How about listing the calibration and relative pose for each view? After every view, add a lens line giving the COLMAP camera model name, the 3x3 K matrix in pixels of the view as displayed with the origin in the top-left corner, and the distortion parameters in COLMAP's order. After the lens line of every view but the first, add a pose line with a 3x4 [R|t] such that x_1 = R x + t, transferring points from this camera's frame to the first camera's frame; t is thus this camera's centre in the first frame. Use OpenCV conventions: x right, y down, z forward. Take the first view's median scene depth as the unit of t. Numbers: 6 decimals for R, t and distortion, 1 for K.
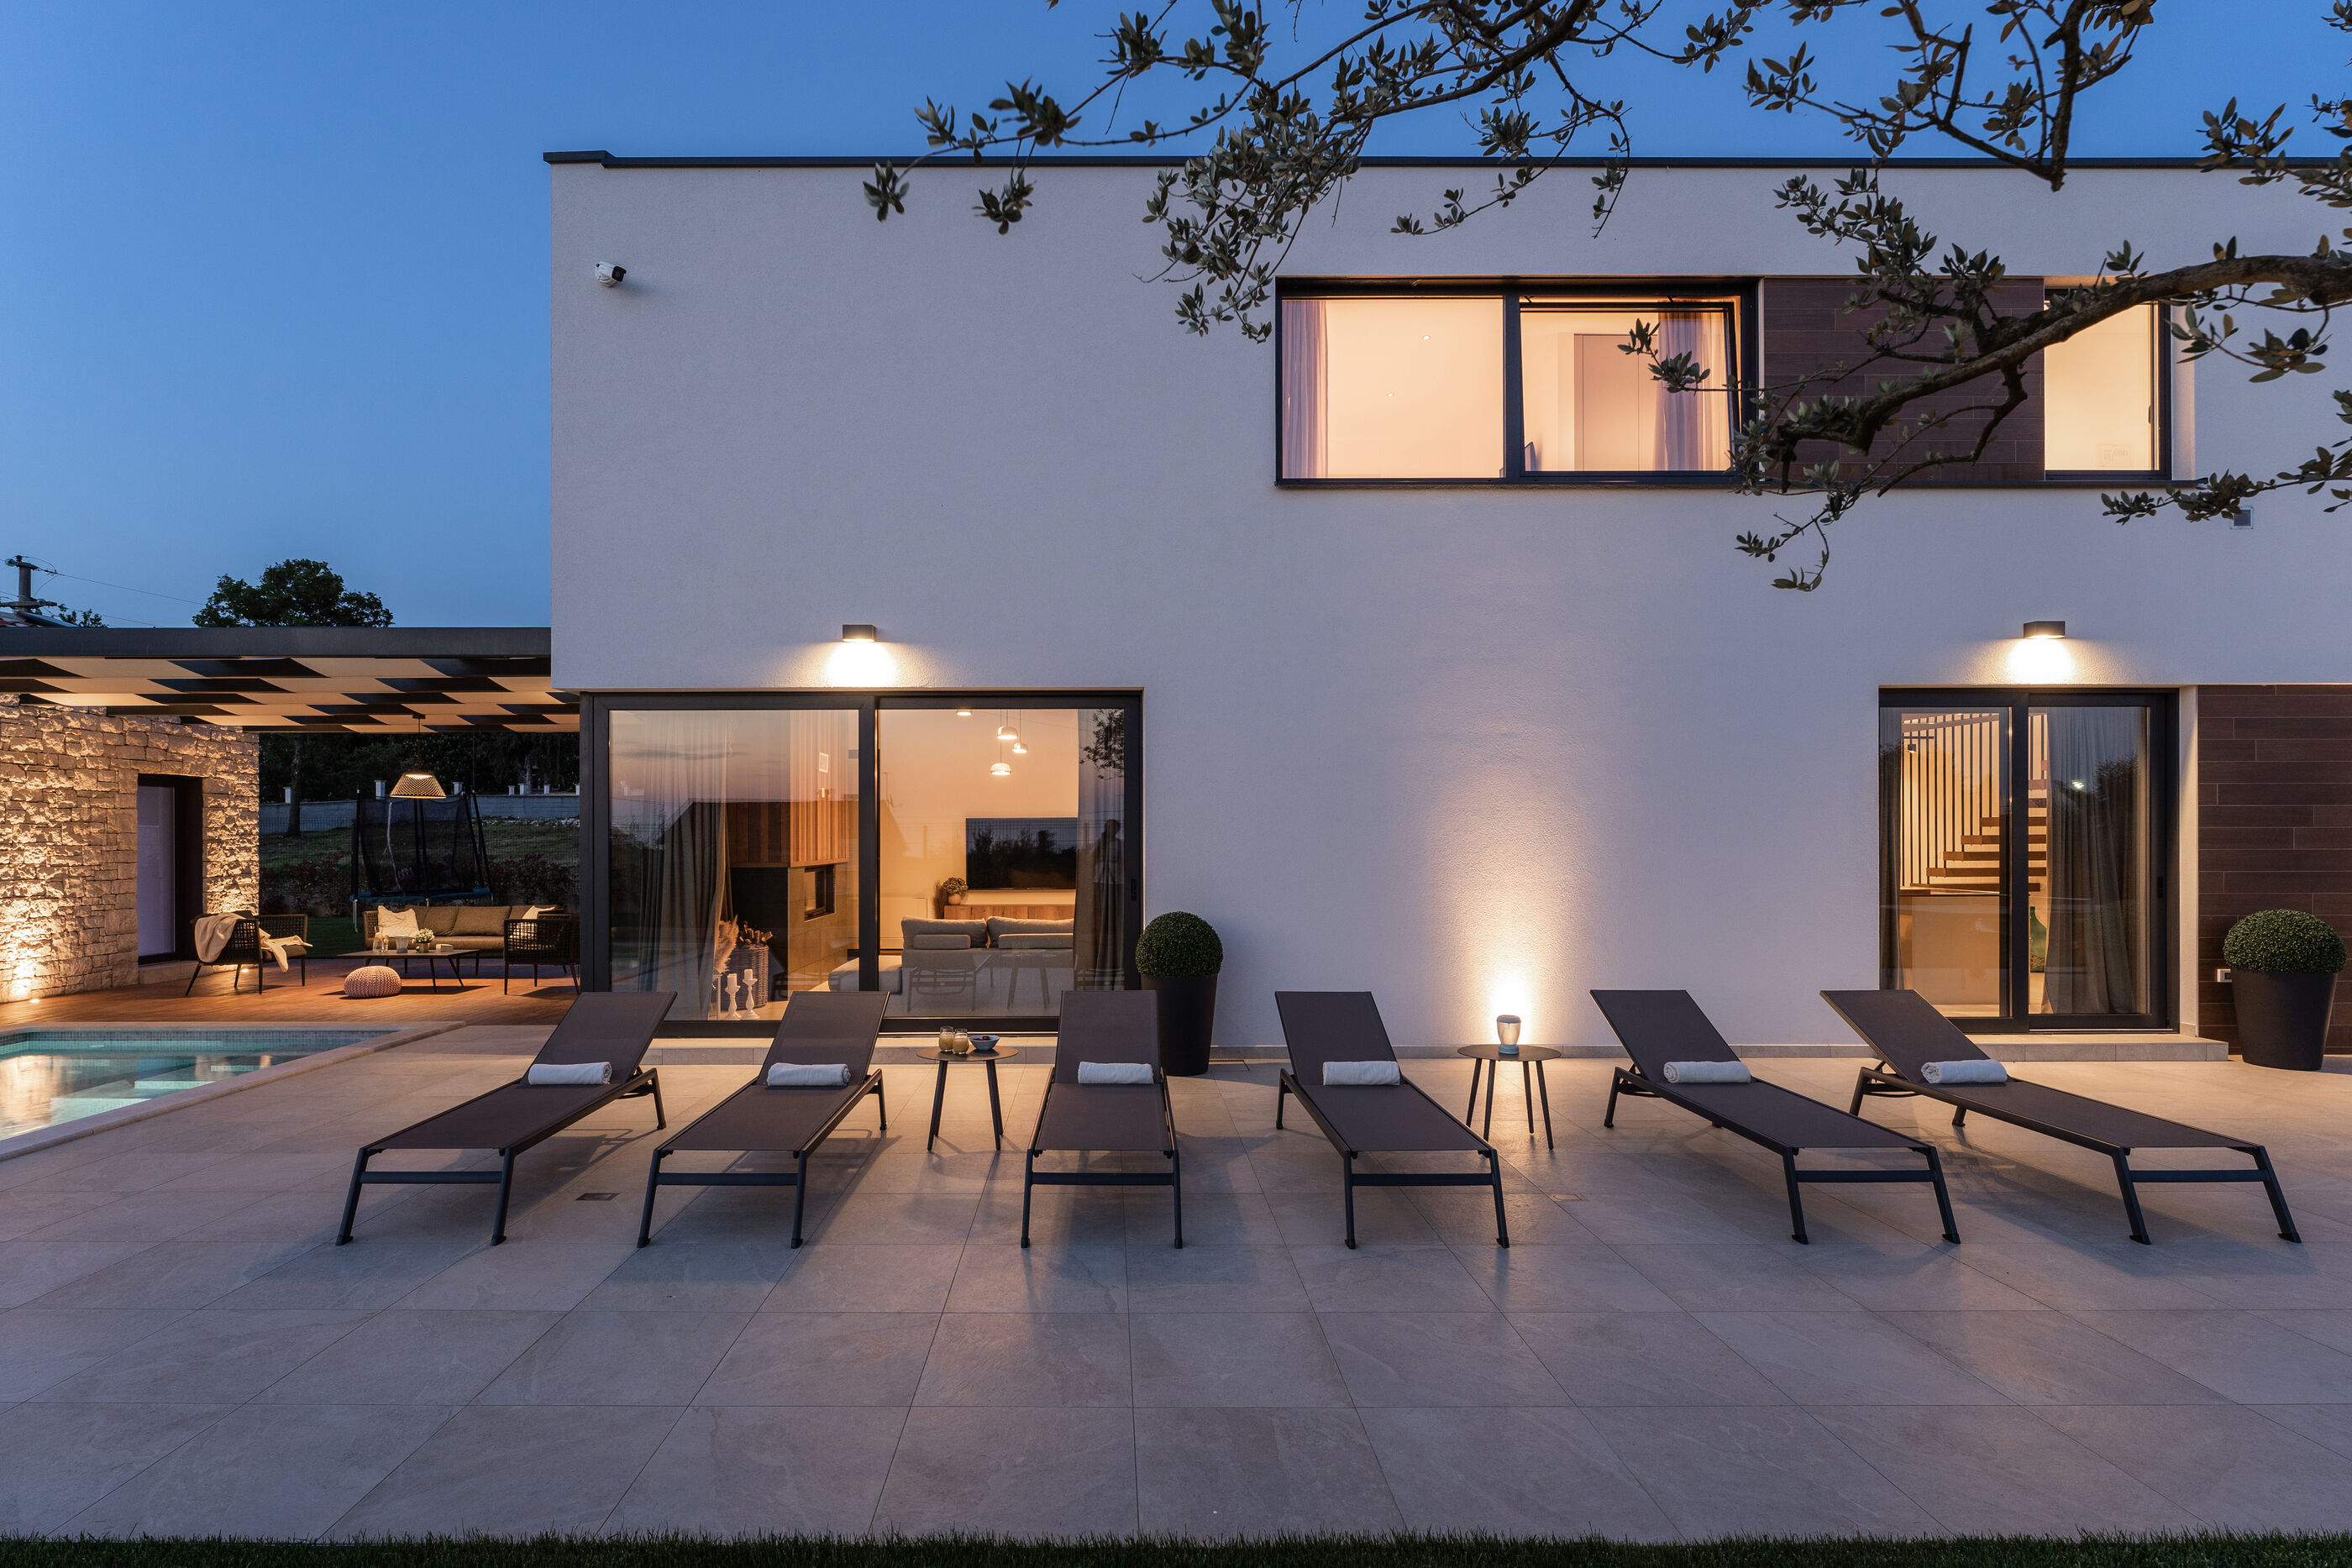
lens RADIAL K [[1146.9, 0, 1109.7], [0, 1146.9, 837.9], [0, 0, 1]] dist [0.000189, -0.000379]
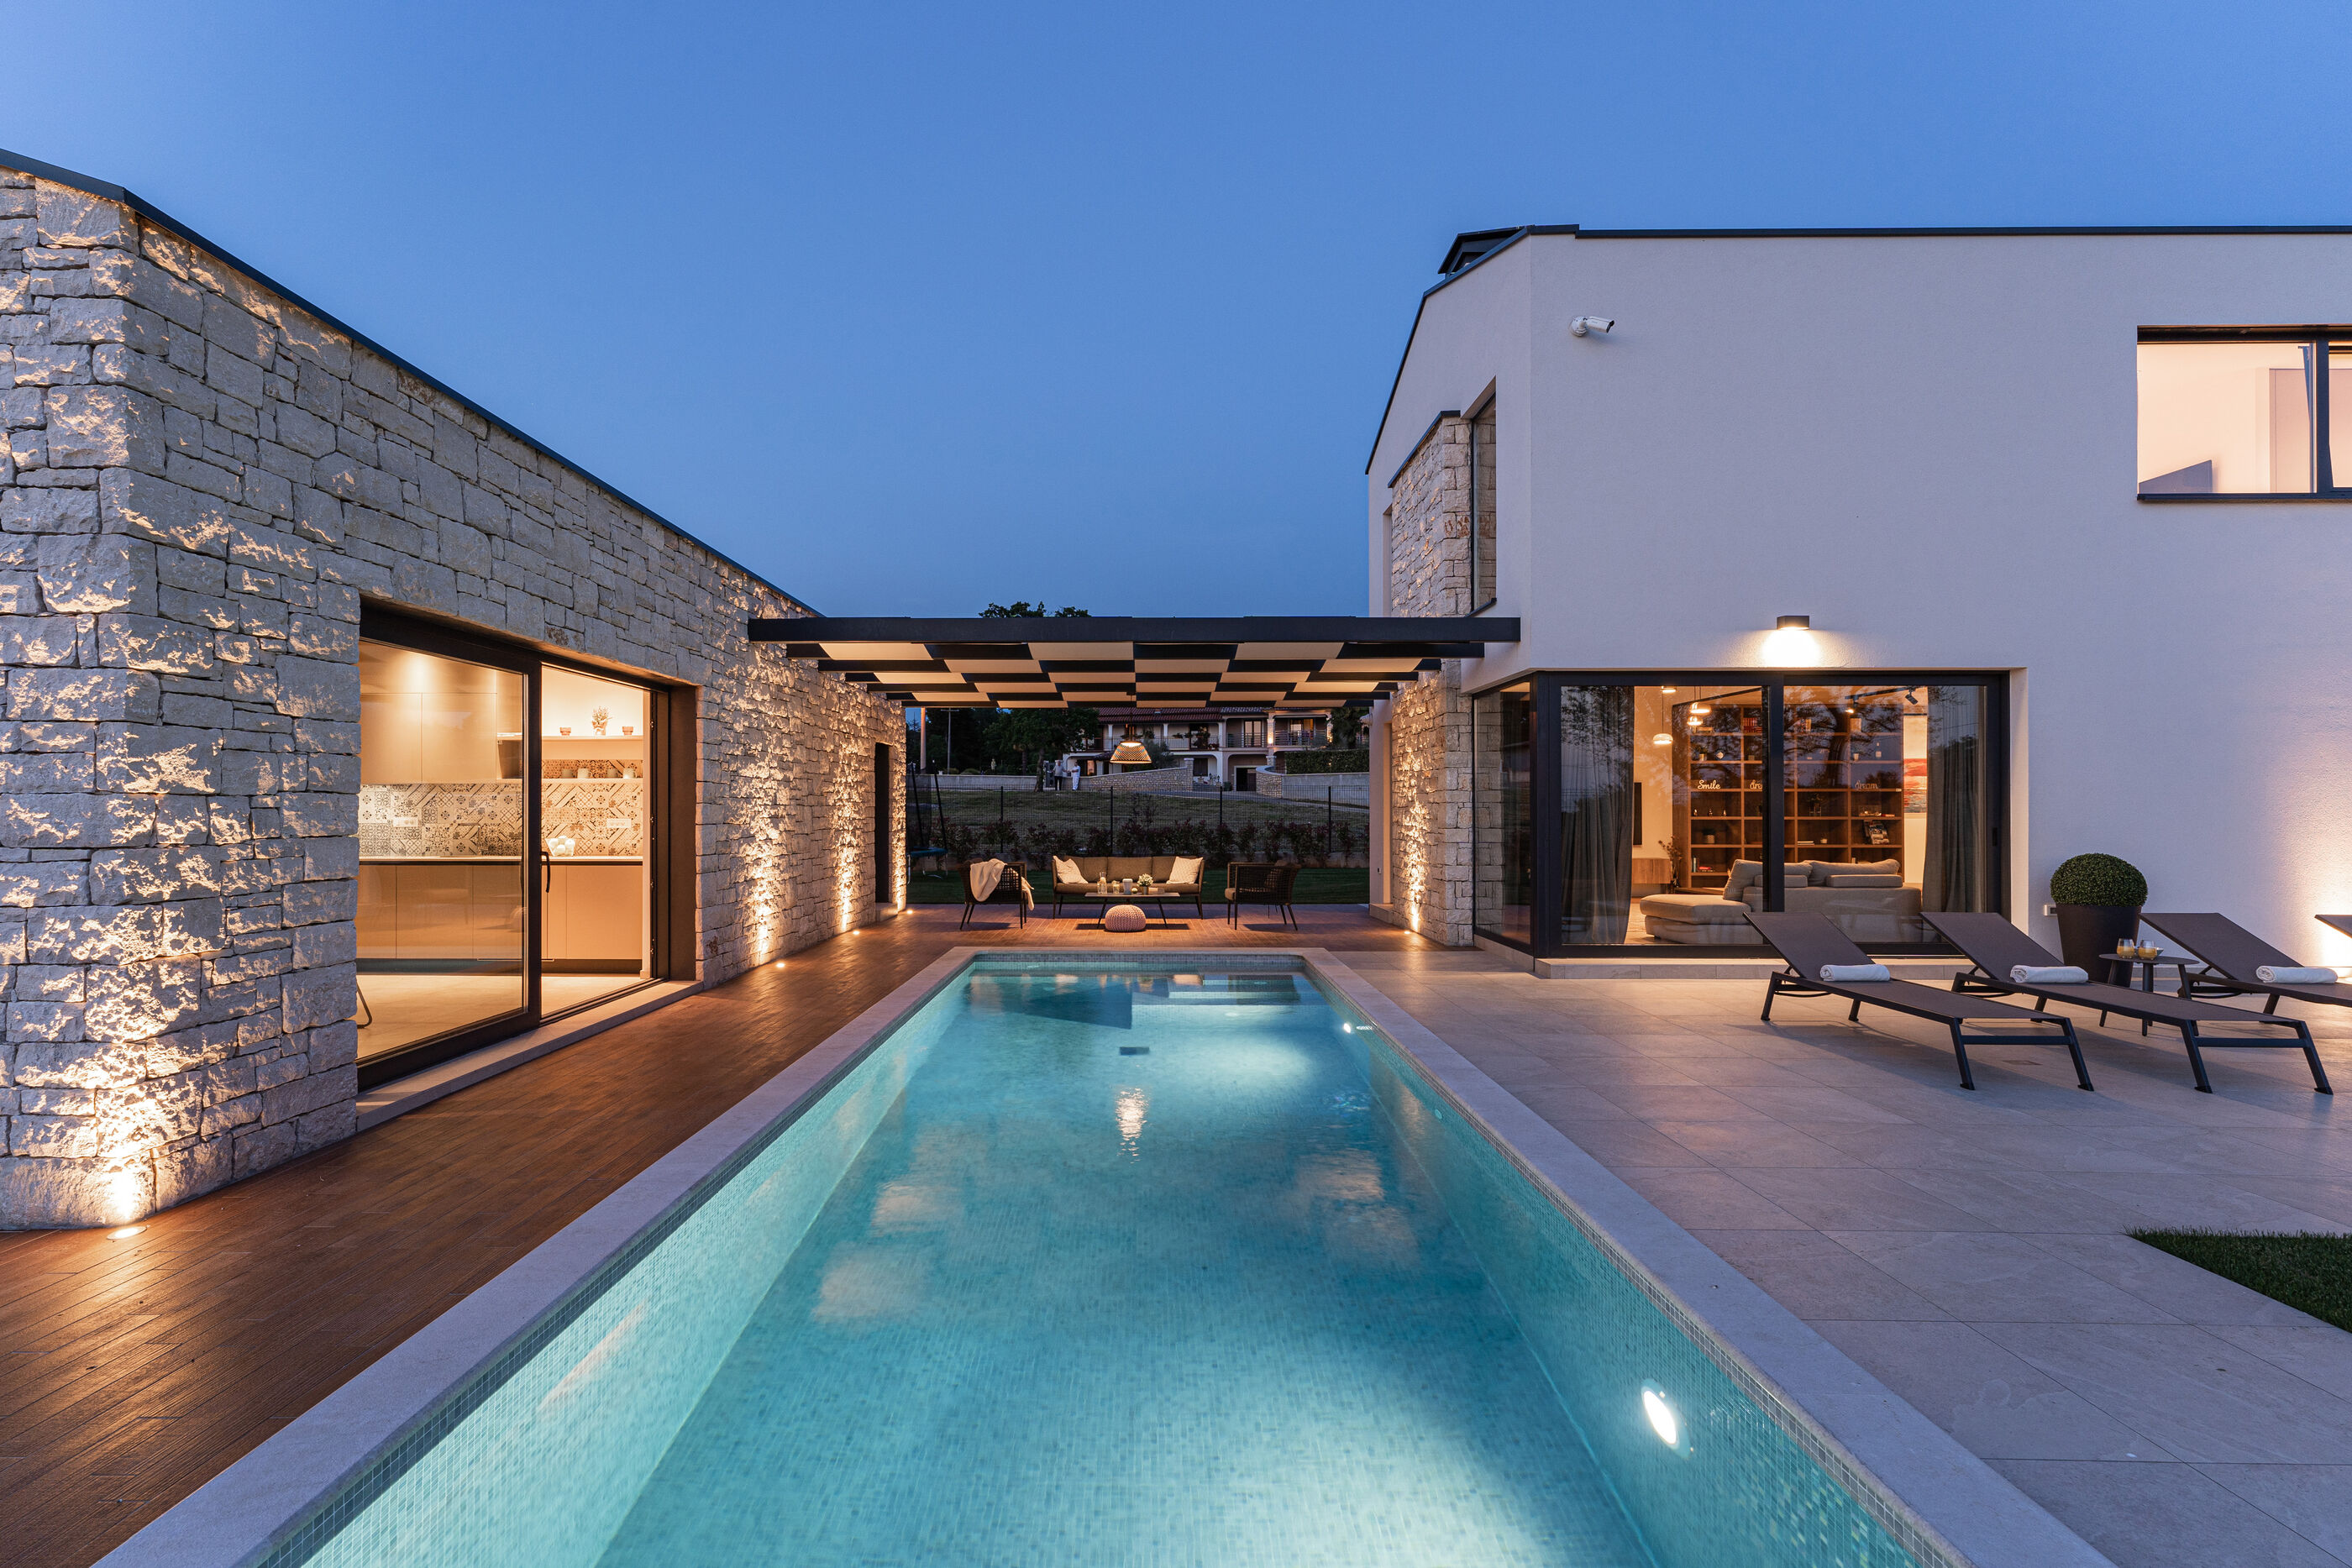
lens RADIAL K [[1055.4, 0, 1171.6], [0, 1055.4, 806.1], [0, 0, 1]] dist [-0.000141, -0.000139]
pose [[0.999894, 0.003055, -0.014229, -0.588691], [-0.003129, 0.999982, -0.005175, 0.015715], [0.014212, 0.005219, 0.999885, -0.081645]]
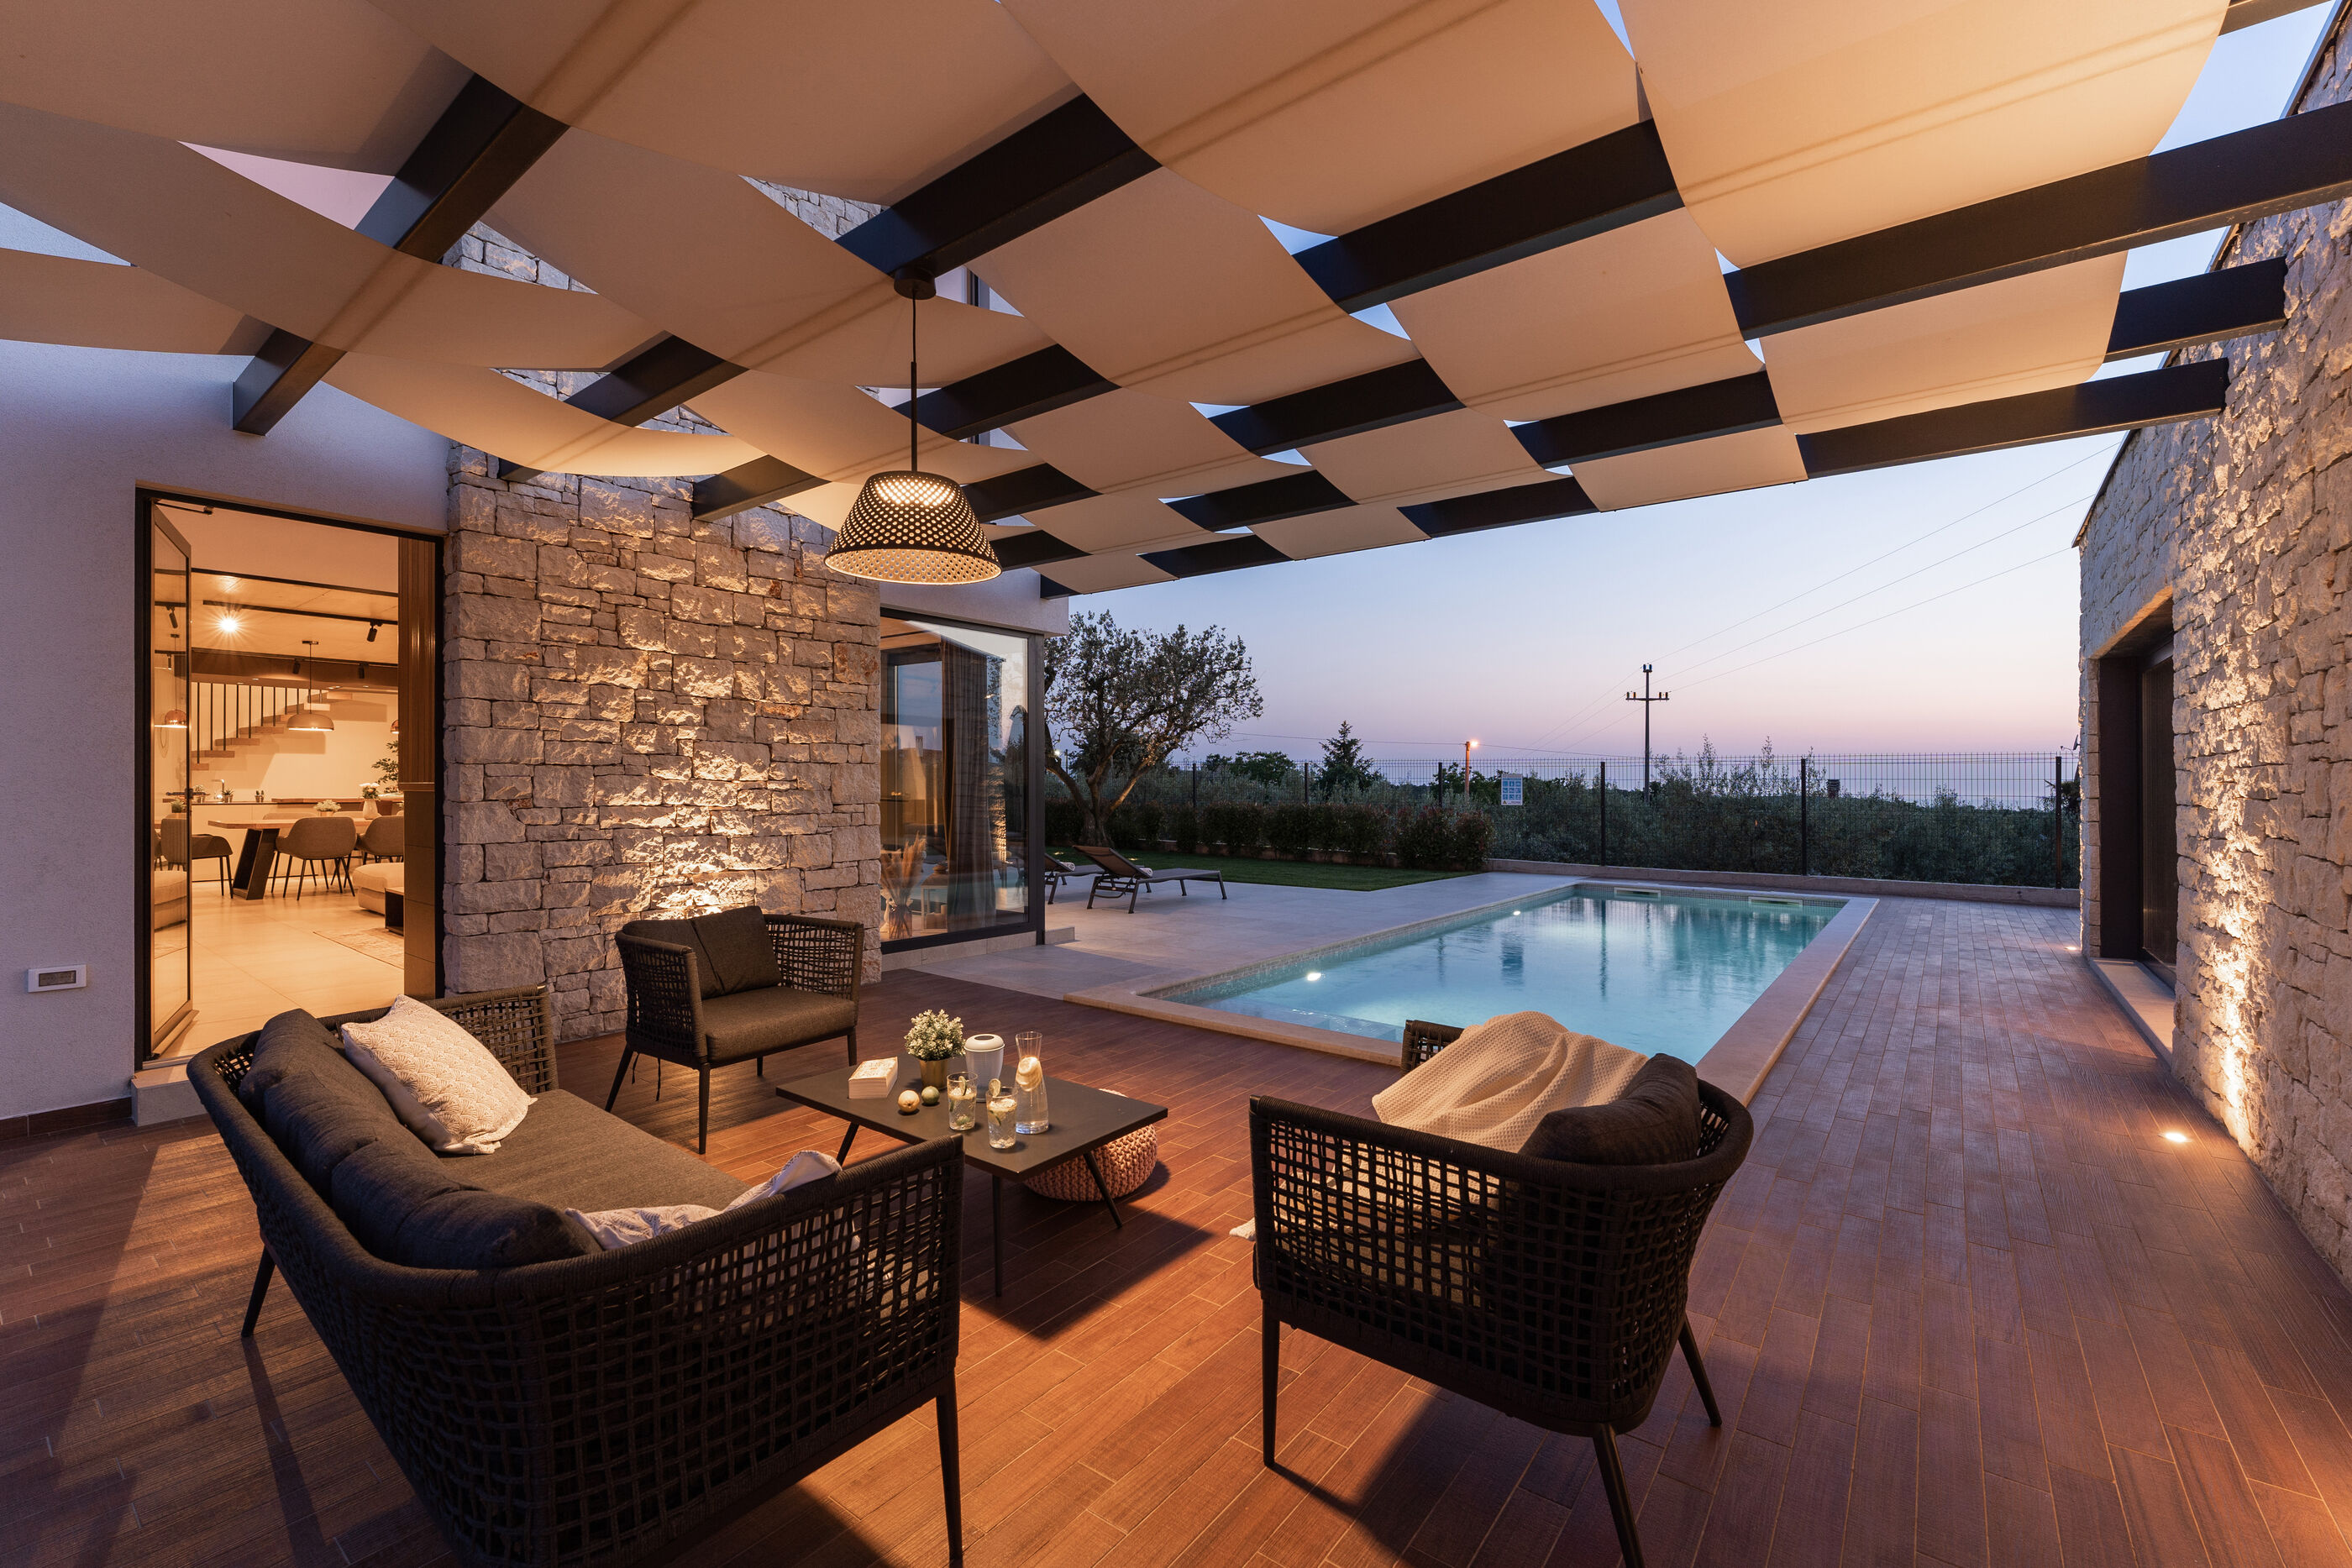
lens RADIAL K [[983.7, 0, 1176.0], [0, 983.7, 784.0], [0, 0, 1]] dist [0.001469, 0.000230]
pose [[-0.790506, -0.001782, 0.612451, -0.843486], [-0.001931, 0.999998, 0.000416, 0.017770], [-0.612451, -0.000854, -0.790508, 1.216492]]
